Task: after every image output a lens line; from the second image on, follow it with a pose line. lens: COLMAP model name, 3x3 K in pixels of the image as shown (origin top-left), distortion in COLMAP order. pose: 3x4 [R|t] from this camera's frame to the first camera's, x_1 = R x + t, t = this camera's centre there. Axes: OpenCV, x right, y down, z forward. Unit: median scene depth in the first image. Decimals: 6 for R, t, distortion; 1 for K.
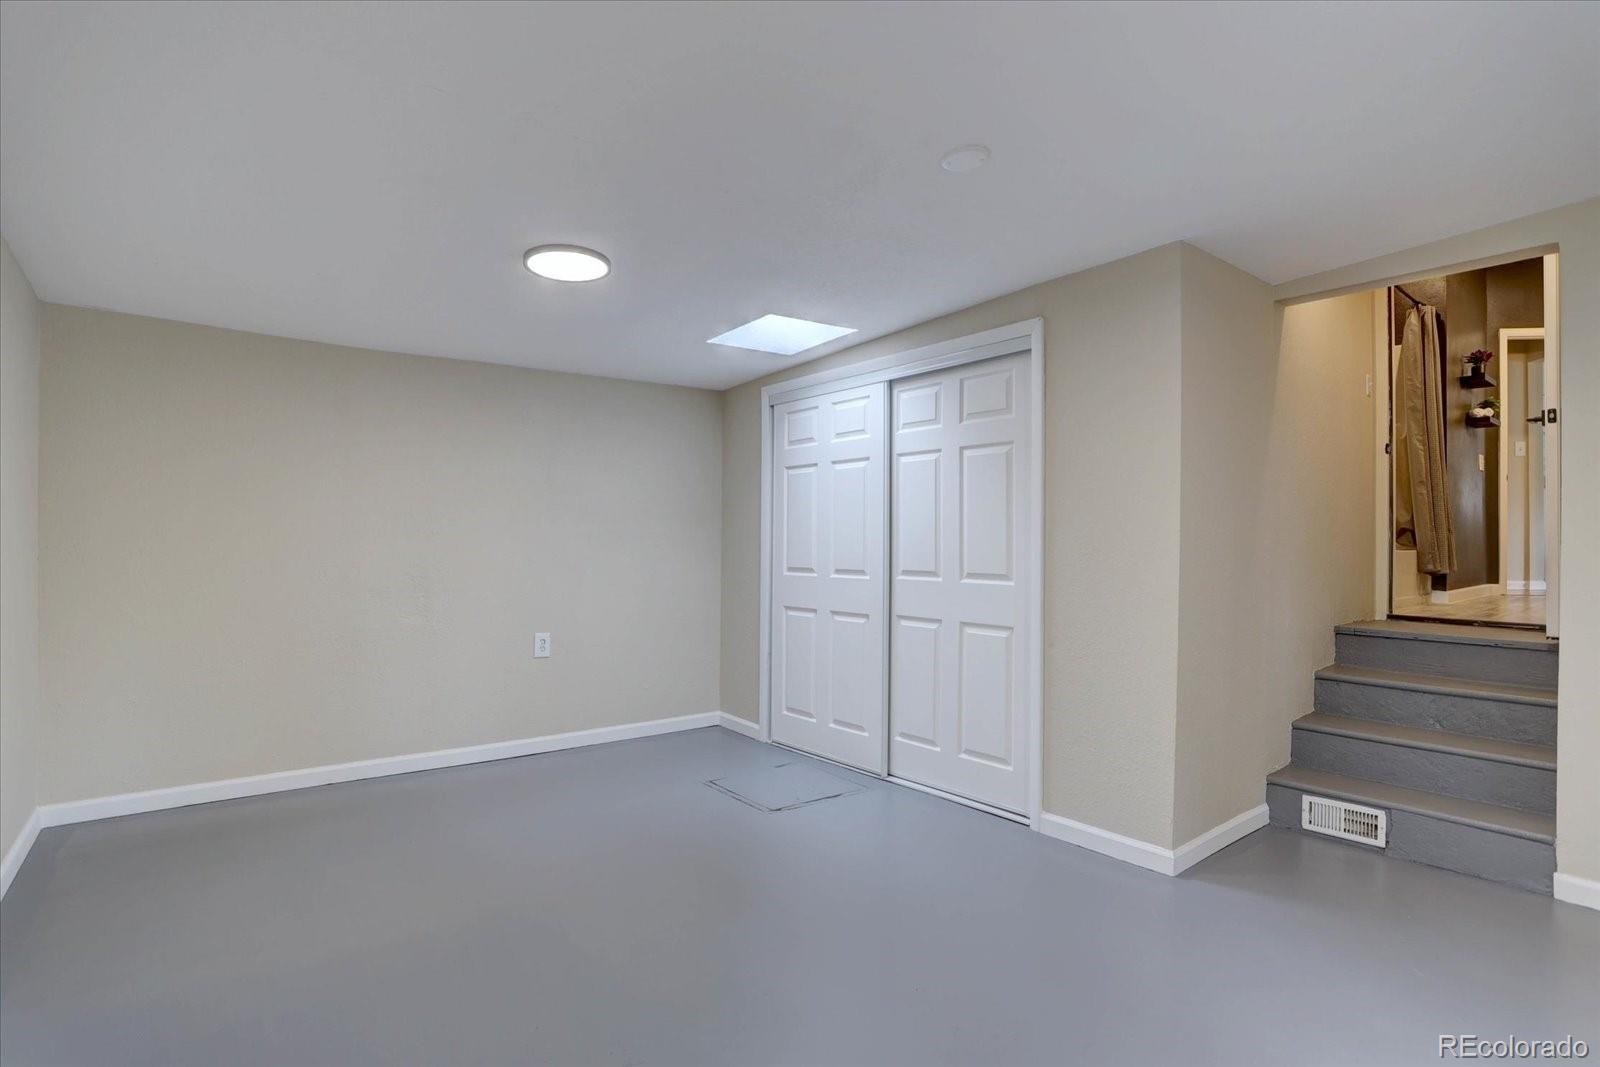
lens RADIAL K [[861.7, 0, 800.0], [0, 861.7, 533.5], [0, 0, 1]] dist [-0.026257, -0.000339]
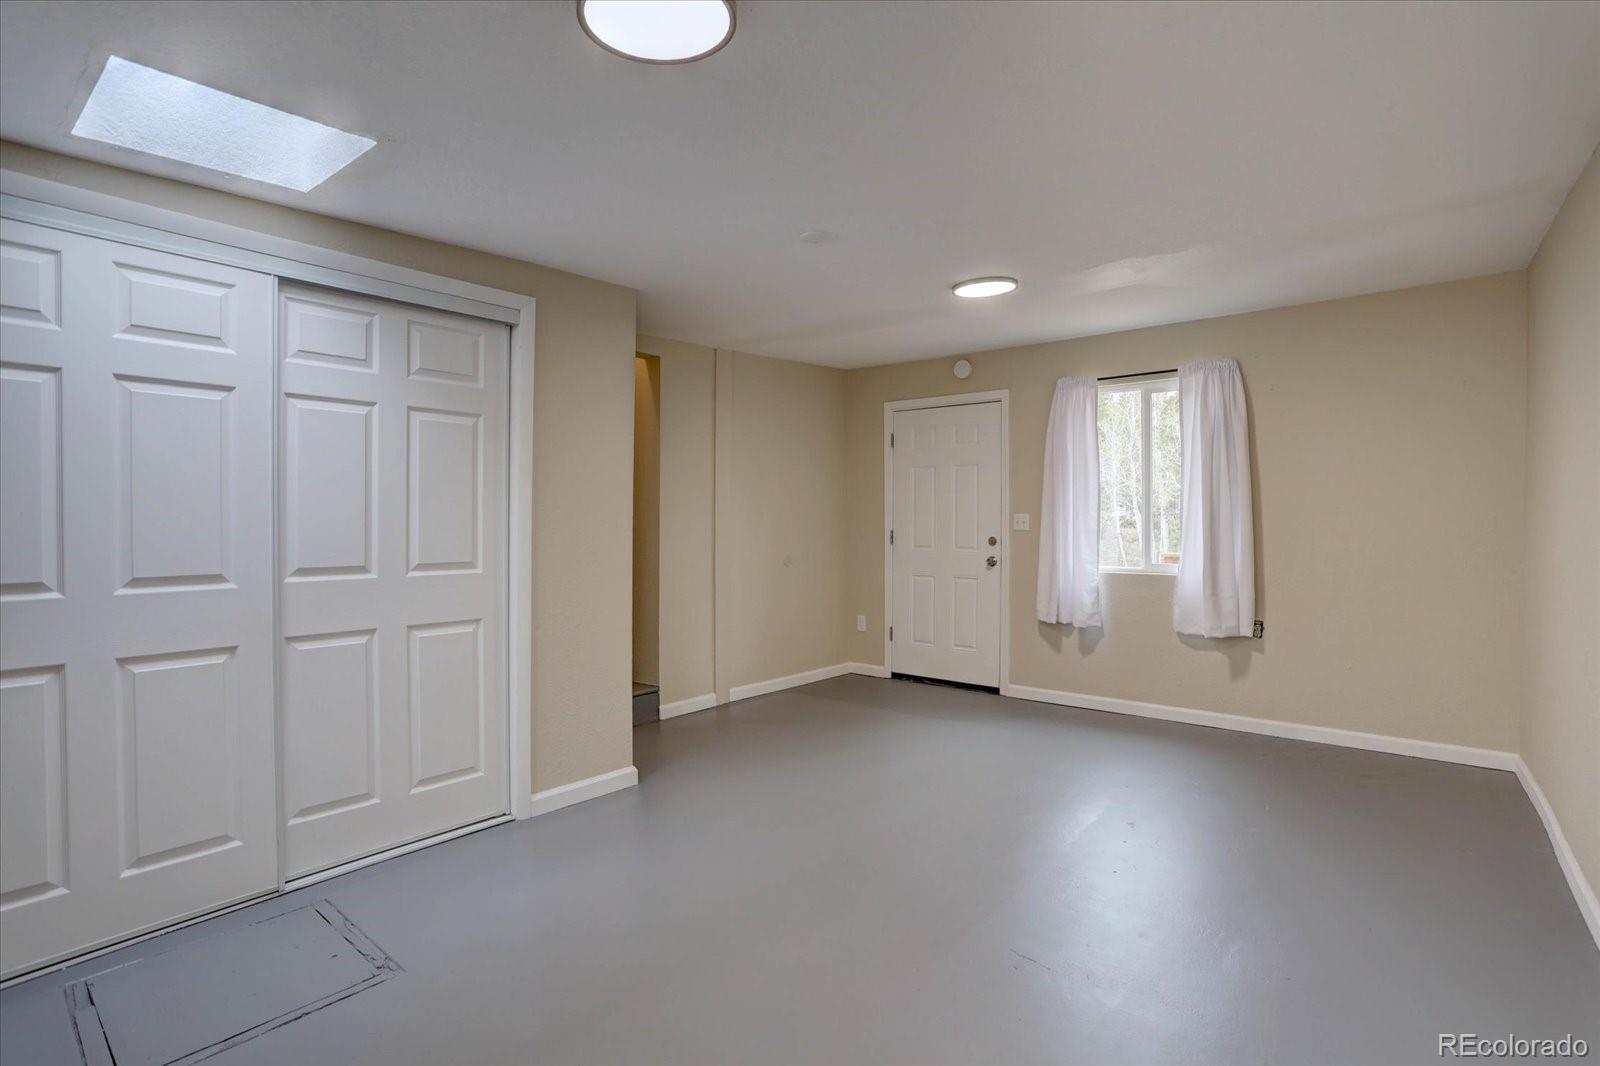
lens RADIAL K [[785.5, 0, 800.0], [0, 785.5, 533.0], [0, 0, 1]] dist [0.000435, 0.000240]
pose [[-0.223349, -0.014238, 0.974635, -0.588107], [-0.006095, 0.999894, 0.013210, 0.004377], [-0.974720, -0.002990, -0.223412, 0.785832]]
